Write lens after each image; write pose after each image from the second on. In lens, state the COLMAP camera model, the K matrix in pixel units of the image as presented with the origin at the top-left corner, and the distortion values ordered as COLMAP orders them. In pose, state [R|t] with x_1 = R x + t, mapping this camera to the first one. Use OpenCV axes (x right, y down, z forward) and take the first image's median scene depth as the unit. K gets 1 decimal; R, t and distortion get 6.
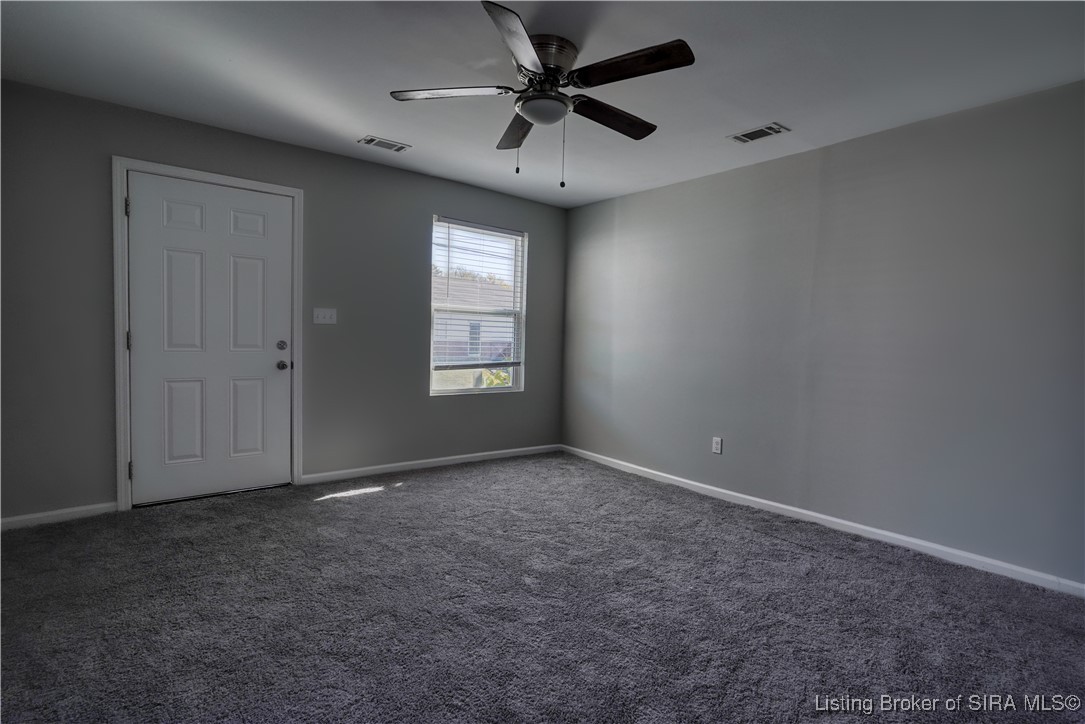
lens RADIAL K [[561.1, 0, 543.4], [0, 561.1, 344.0], [0, 0, 1]] dist [-0.000361, 0.001827]
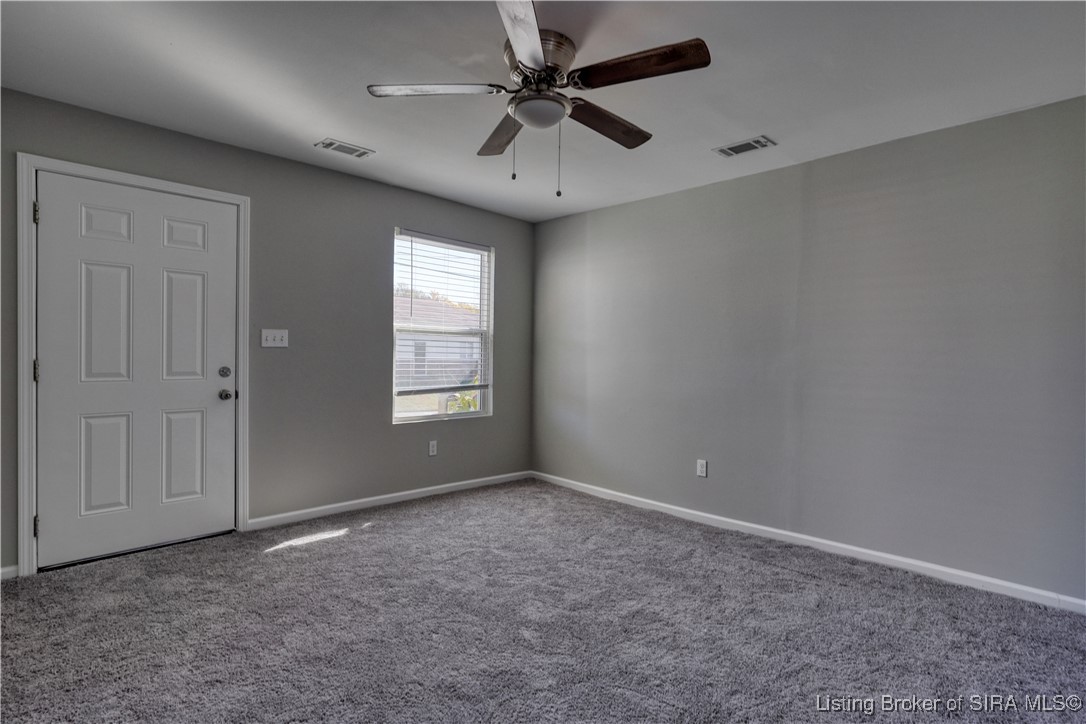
lens RADIAL K [[561.6, 0, 543.9], [0, 561.6, 344.0], [0, 0, 1]] dist [-0.000361, 0.001827]
pose [[0.993798, -0.011693, 0.110587, -0.078766], [0.015012, 0.999460, -0.029226, -0.010222], [-0.110186, 0.030705, 0.993437, 0.082426]]
